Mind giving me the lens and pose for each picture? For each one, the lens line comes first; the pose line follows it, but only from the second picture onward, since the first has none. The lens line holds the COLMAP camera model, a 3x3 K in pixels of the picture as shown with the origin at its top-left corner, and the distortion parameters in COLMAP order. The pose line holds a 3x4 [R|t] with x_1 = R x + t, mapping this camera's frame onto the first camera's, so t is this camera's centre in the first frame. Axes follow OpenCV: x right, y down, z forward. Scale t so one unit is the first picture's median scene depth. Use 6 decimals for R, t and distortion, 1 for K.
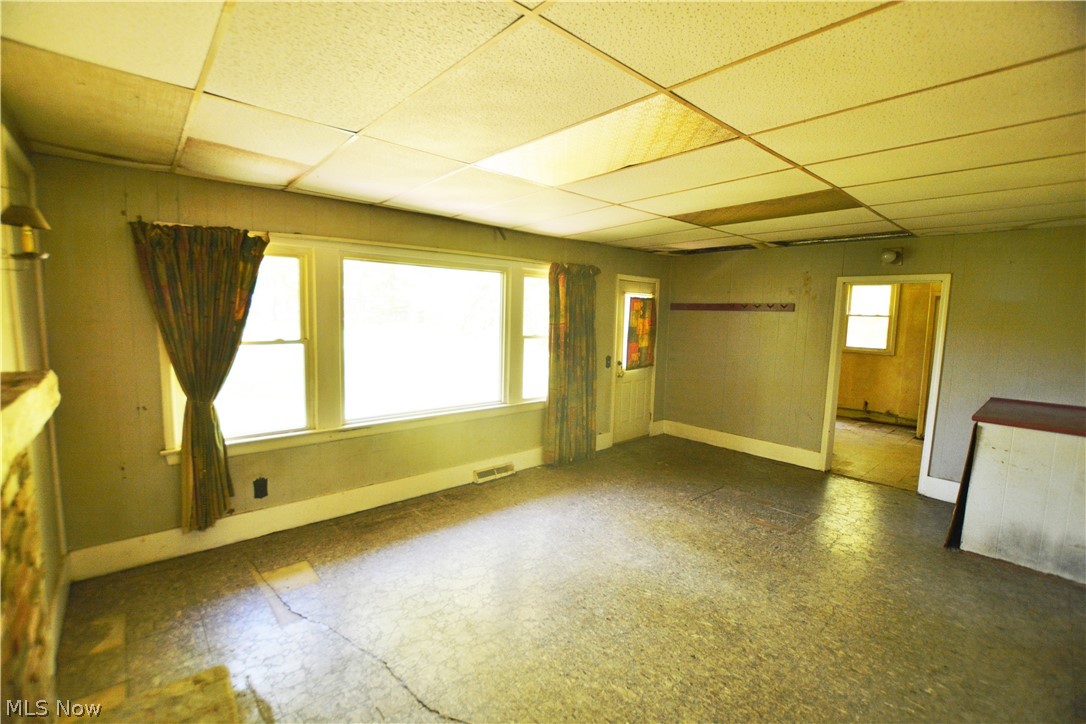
lens RADIAL K [[477.7, 0, 540.7], [0, 477.7, 360.9], [0, 0, 1]] dist [-0.029723, 0.000428]
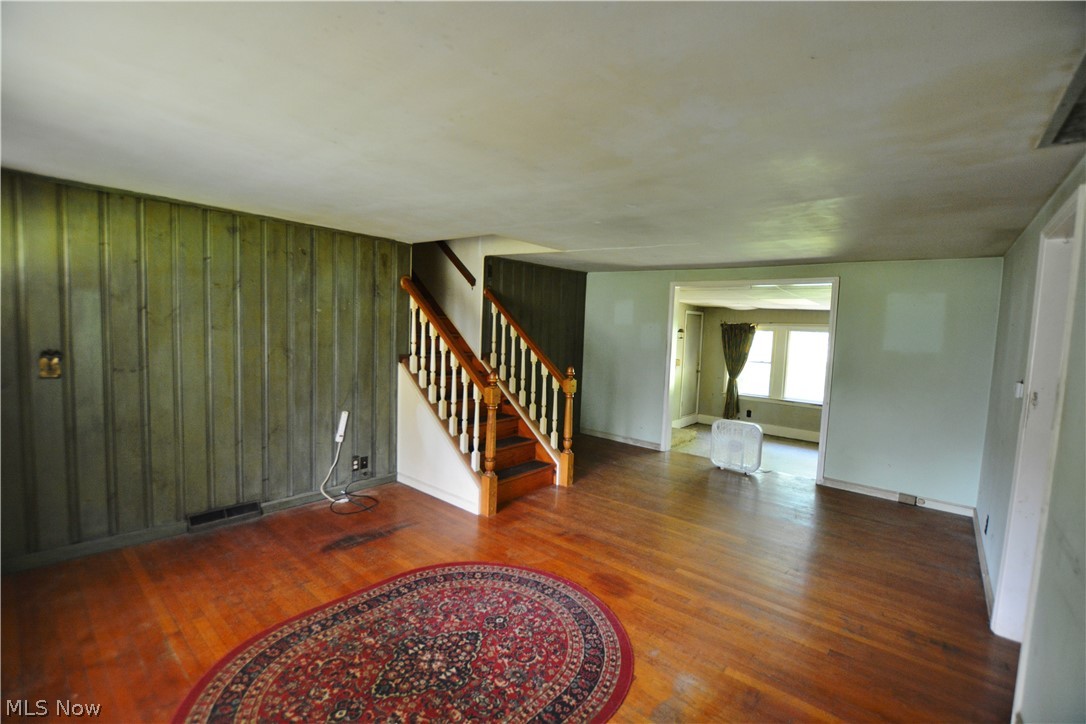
lens RADIAL K [[477.7, 0, 540.7], [0, 477.7, 360.9], [0, 0, 1]] dist [-0.029723, 0.000428]
pose [[0.147359, 0.055097, -0.987547, 1.421622], [-0.134005, 0.990353, 0.035258, 0.018550], [0.979963, 0.127141, 0.153321, -0.487274]]
